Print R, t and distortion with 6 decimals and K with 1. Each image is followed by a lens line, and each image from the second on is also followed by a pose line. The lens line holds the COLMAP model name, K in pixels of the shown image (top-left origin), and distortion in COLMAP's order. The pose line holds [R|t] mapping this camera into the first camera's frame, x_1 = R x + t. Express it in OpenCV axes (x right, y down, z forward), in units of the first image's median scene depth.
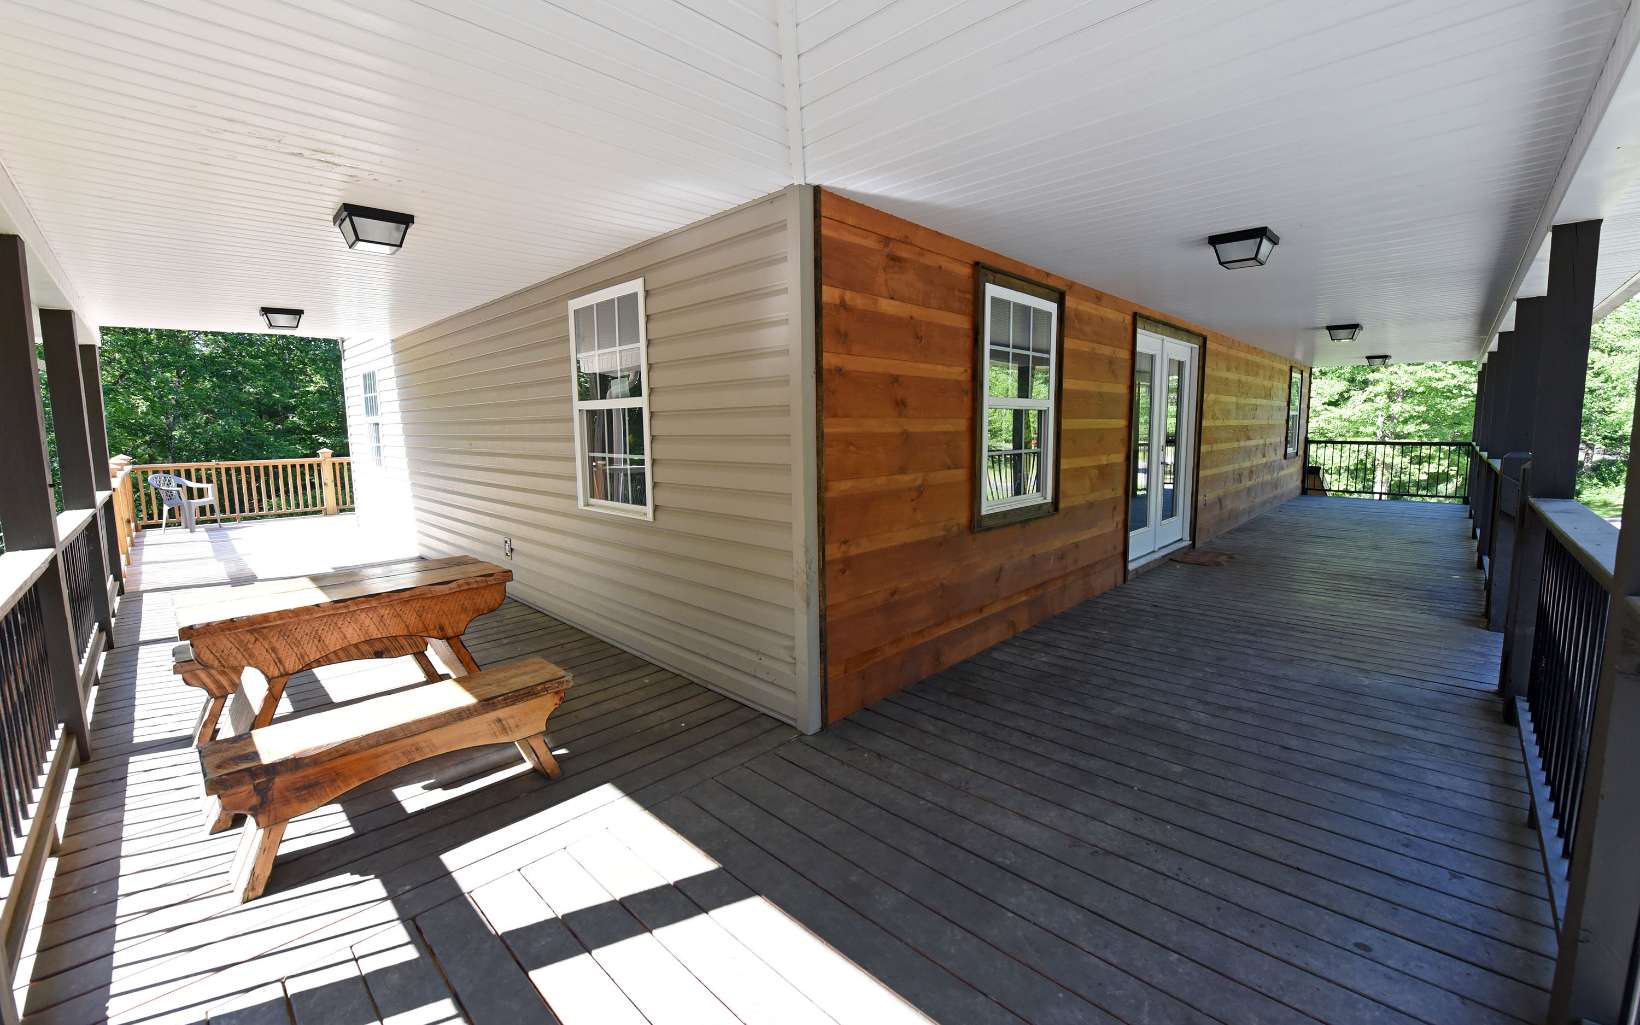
lens RADIAL K [[653.5, 0, 837.5], [0, 653.5, 502.8], [0, 0, 1]] dist [-0.016972, -0.001738]
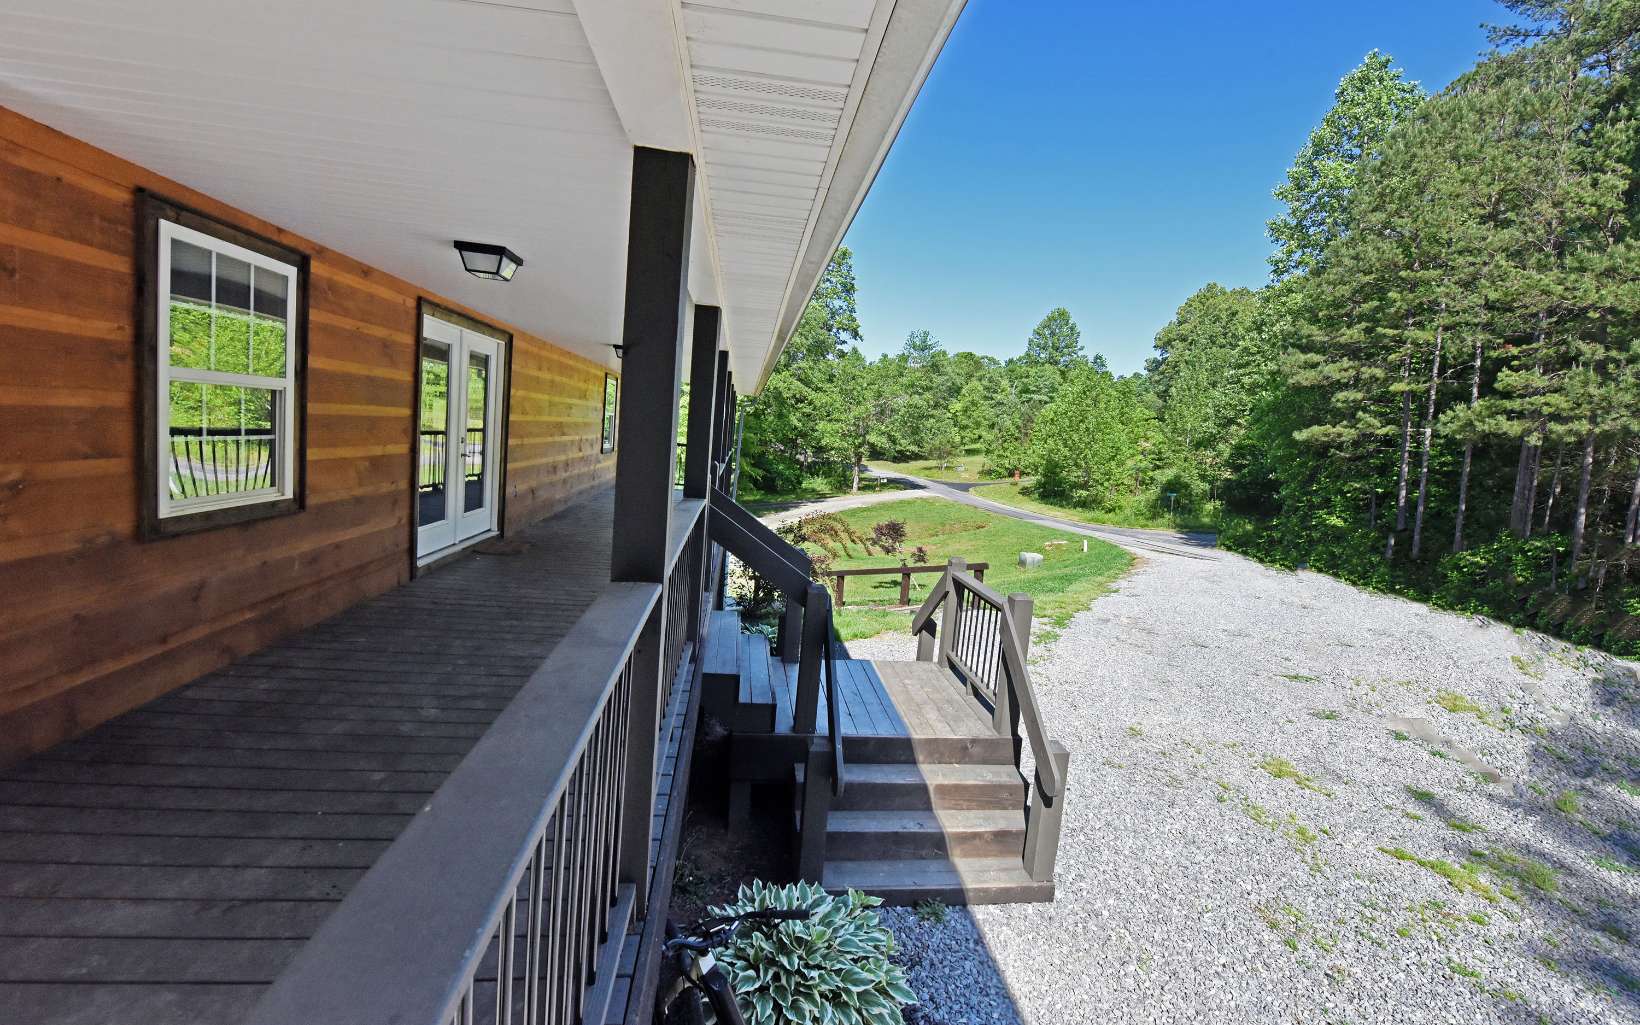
lens RADIAL K [[653.5, 0, 829.6], [0, 653.5, 500.3], [0, 0, 1]] dist [-0.016972, -0.001738]
pose [[0.626841, -0.011397, 0.779064, 0.094132], [-0.003873, 0.999835, 0.017742, -0.014148], [-0.779138, -0.014139, 0.626693, -0.069253]]
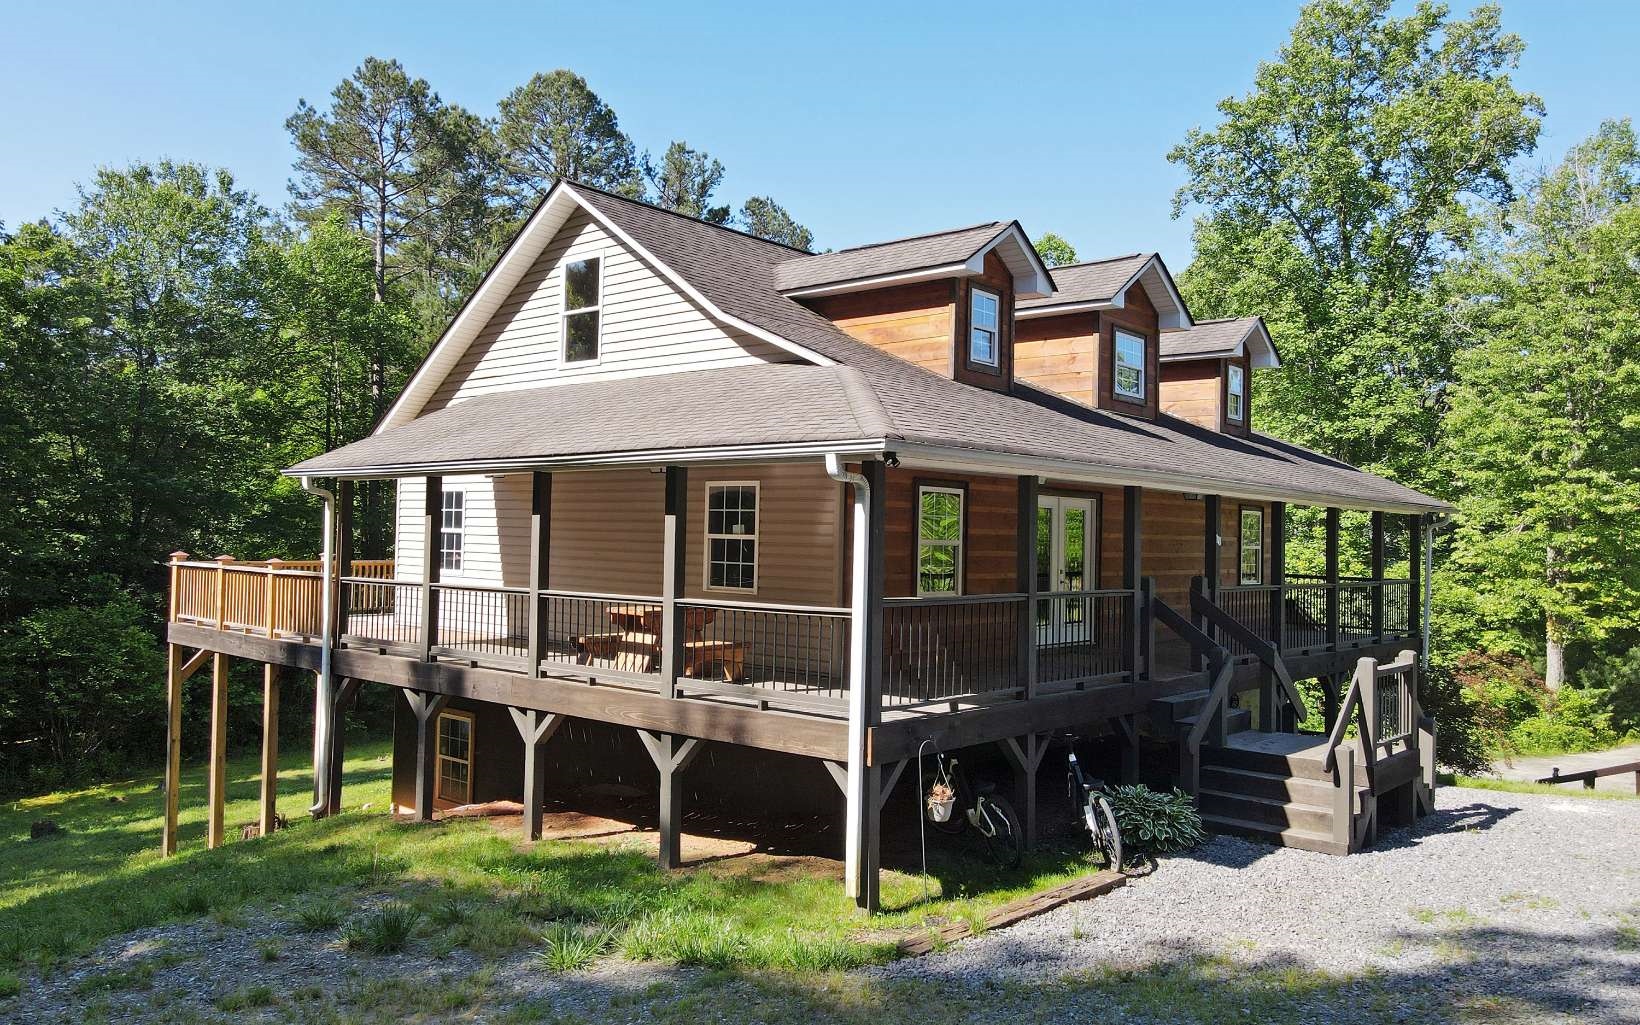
lens RADIAL K [[1219.5, 0, 820.6], [0, 1219.5, 508.7], [0, 0, 1]] dist [-0.007985, -0.001906]
pose [[0.998768, 0.033924, 0.036230, -0.160860], [-0.028603, 0.989961, -0.138417, 0.200908], [-0.040562, 0.137210, 0.989711, -2.002921]]
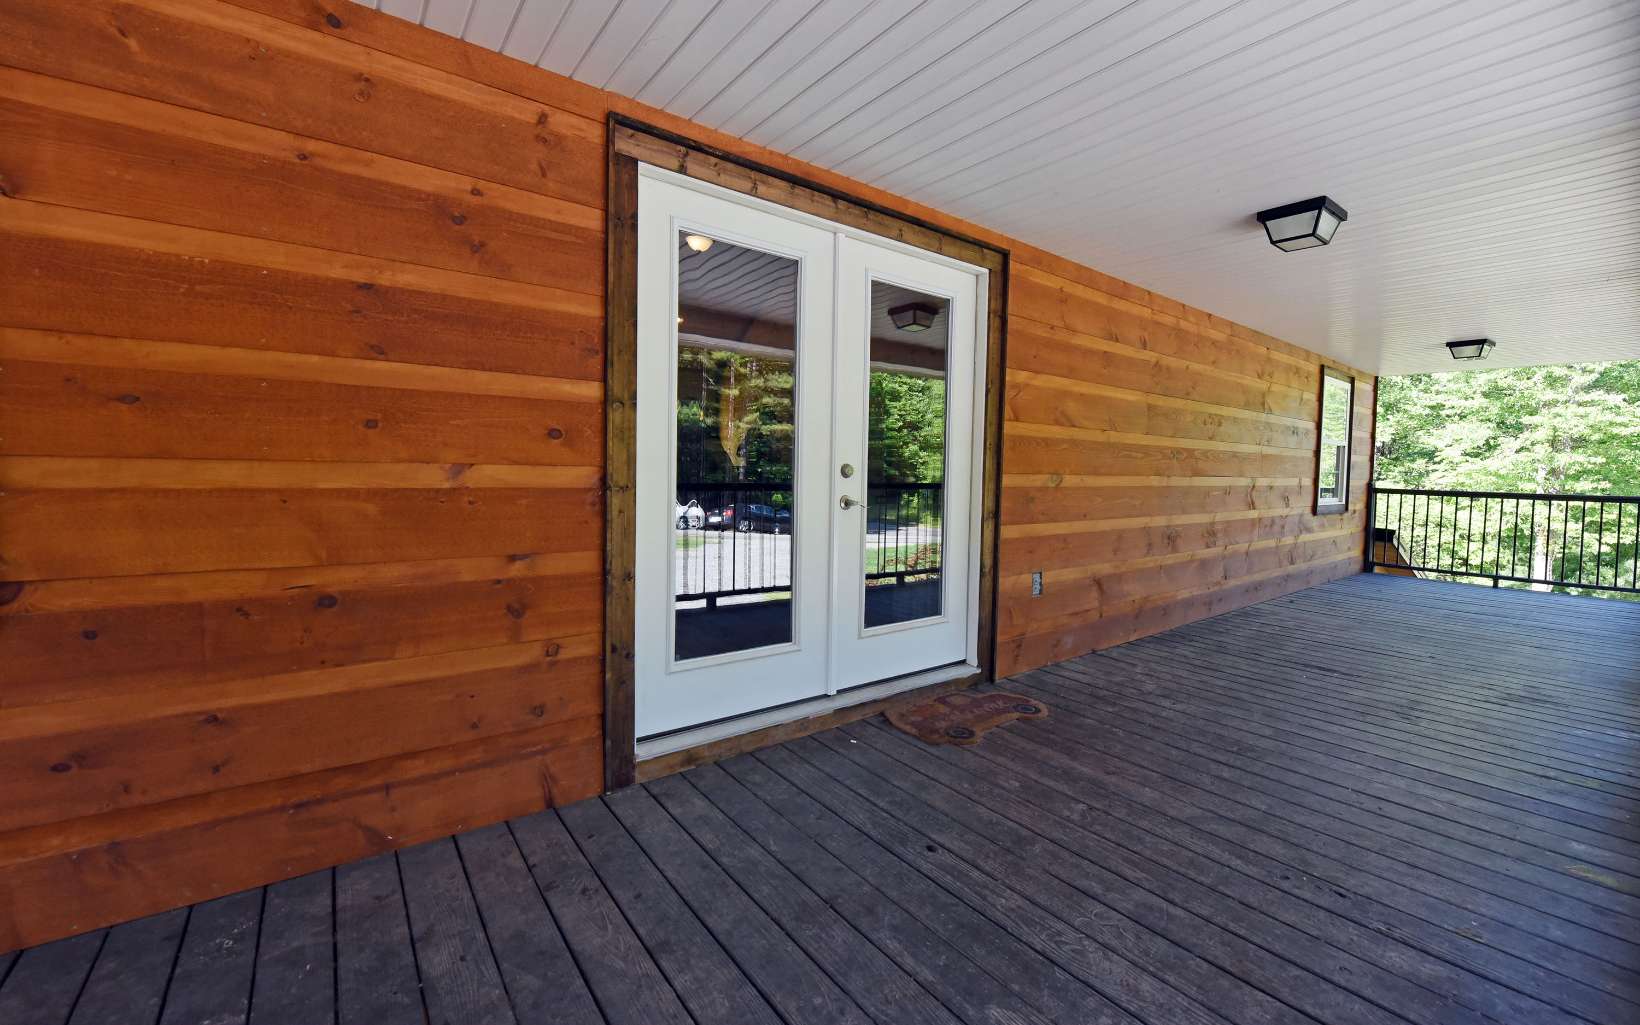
lens RADIAL K [[653.5, 0, 841.1], [0, 653.5, 496.8], [0, 0, 1]] dist [-0.016972, -0.001738]
pose [[0.988447, 0.035227, -0.147419, 0.682088], [-0.046142, 0.996388, -0.071286, -0.039708], [0.144376, 0.077264, 0.986502, 0.663359]]
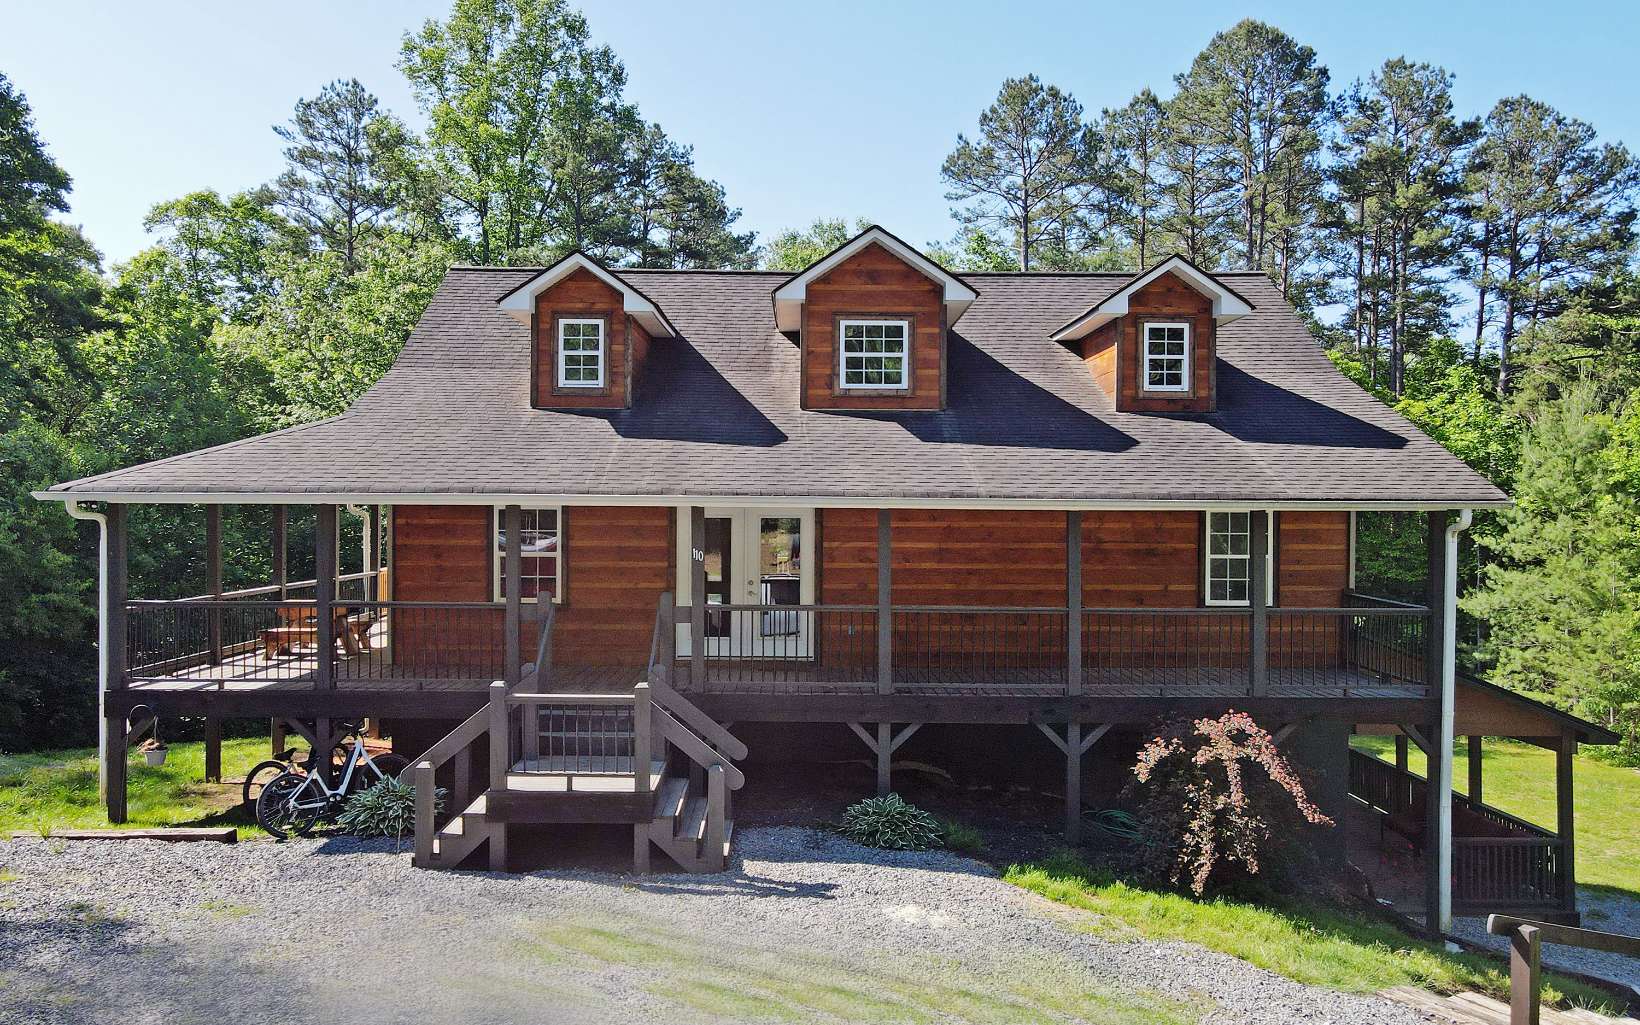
lens RADIAL K [[653.5, 0, 822.1], [0, 653.5, 519.7], [0, 0, 1]] dist [-0.016972, -0.001738]
pose [[0.690357, 0.009171, -0.723411, 1.947903], [-0.095017, 0.992408, -0.078095, -0.147733], [0.717202, 0.122650, 0.685987, 0.167220]]
